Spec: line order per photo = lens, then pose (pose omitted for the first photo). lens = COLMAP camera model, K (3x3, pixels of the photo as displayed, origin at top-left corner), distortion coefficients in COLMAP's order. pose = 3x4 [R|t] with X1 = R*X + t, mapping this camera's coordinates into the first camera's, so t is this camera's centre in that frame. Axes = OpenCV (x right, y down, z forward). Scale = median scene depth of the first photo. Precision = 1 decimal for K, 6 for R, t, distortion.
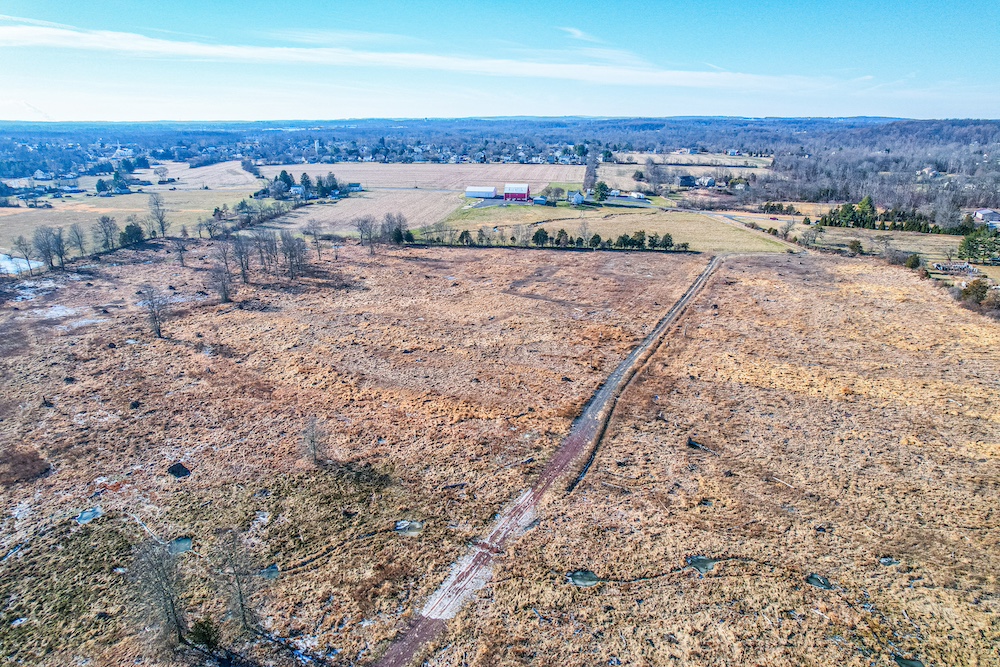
lens RADIAL K [[640.0, 0, 505.2], [0, 640.0, 338.0], [0, 0, 1]] dist [-0.073093, 0.060741]
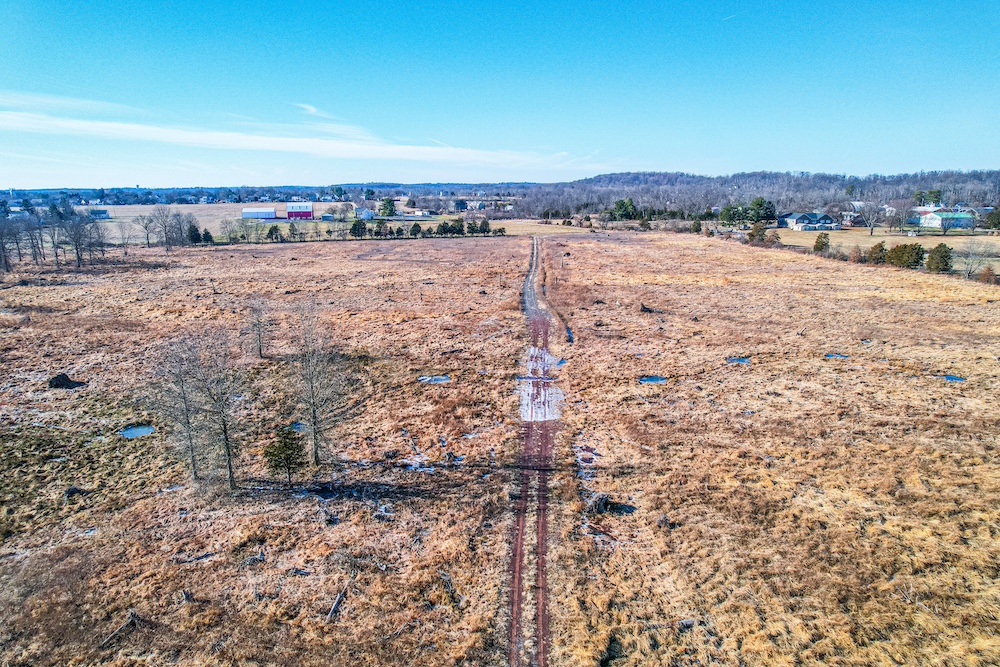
lens RADIAL K [[640.0, 0, 505.6], [0, 640.0, 330.4], [0, 0, 1]] dist [-0.073093, 0.060741]
pose [[0.914408, -0.087837, 0.395148, -0.413680], [0.135383, 0.986320, -0.094040, 0.344765], [-0.381483, 0.139487, 0.913791, 0.202578]]
